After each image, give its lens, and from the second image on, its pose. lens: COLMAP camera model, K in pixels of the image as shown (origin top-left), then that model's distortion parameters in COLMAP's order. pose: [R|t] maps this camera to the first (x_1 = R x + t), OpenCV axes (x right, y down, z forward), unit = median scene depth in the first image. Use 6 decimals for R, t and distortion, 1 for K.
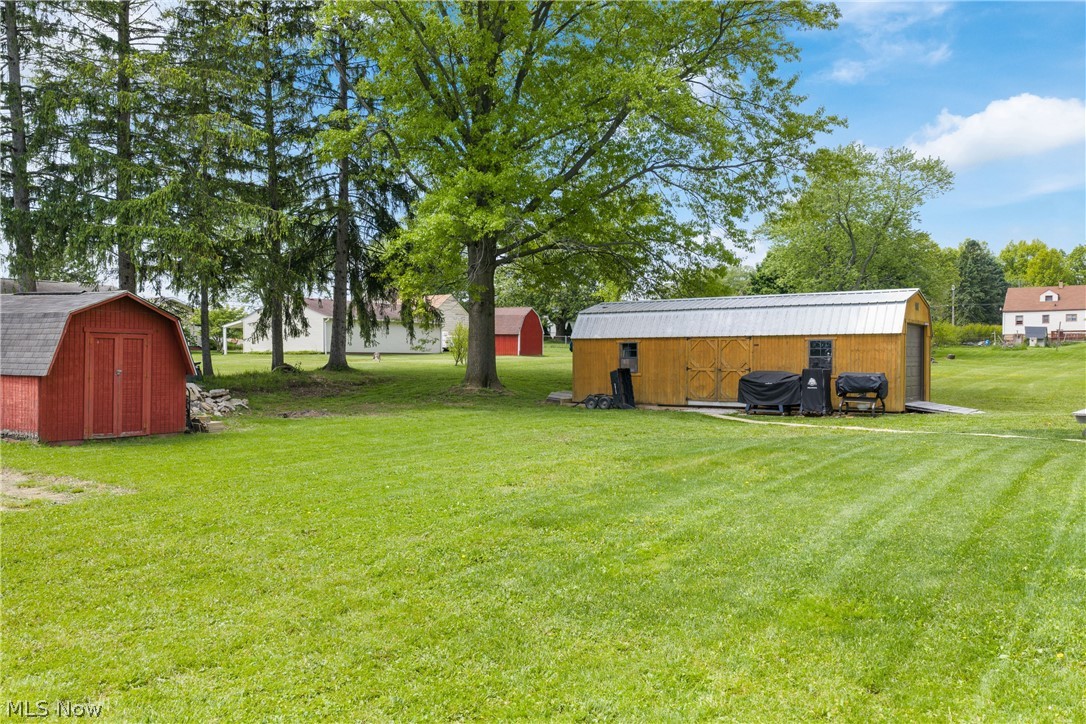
lens RADIAL K [[892.4, 0, 511.2], [0, 892.4, 365.2], [0, 0, 1]] dist [0.000078, -0.002199]
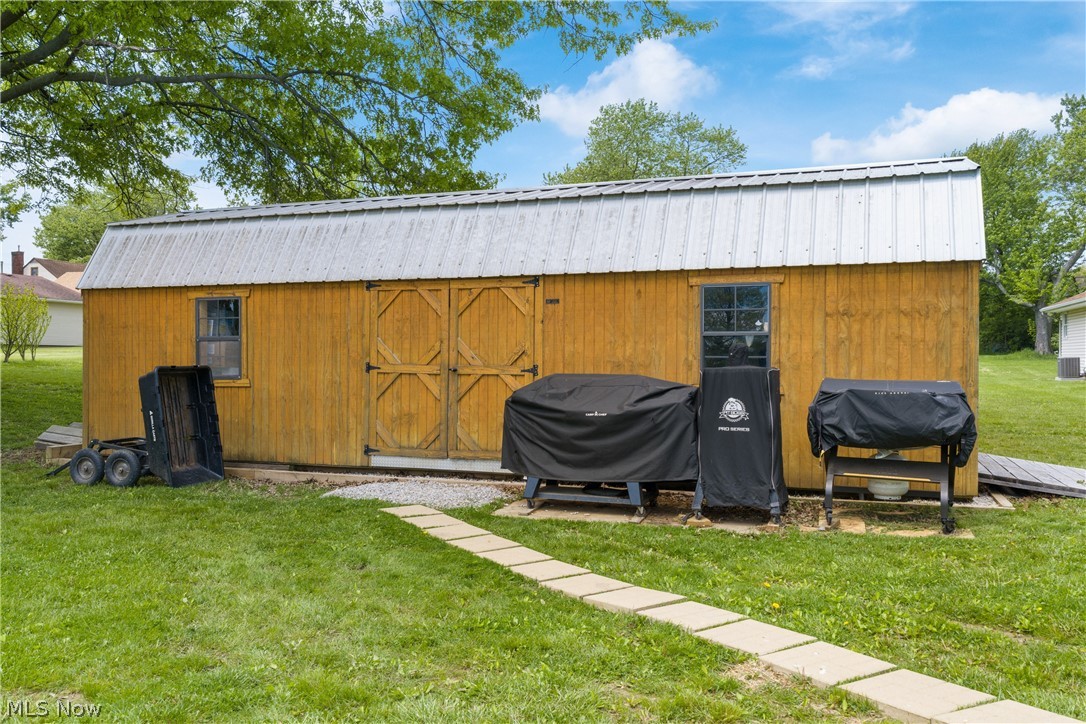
lens RADIAL K [[892.4, 0, 511.2], [0, 892.4, 365.2], [0, 0, 1]] dist [0.000078, -0.002199]
pose [[0.966841, 0.004866, 0.255331, 0.162584], [-0.003696, 0.999980, -0.005060, 0.004579], [-0.255350, 0.003948, 0.966840, 0.639015]]
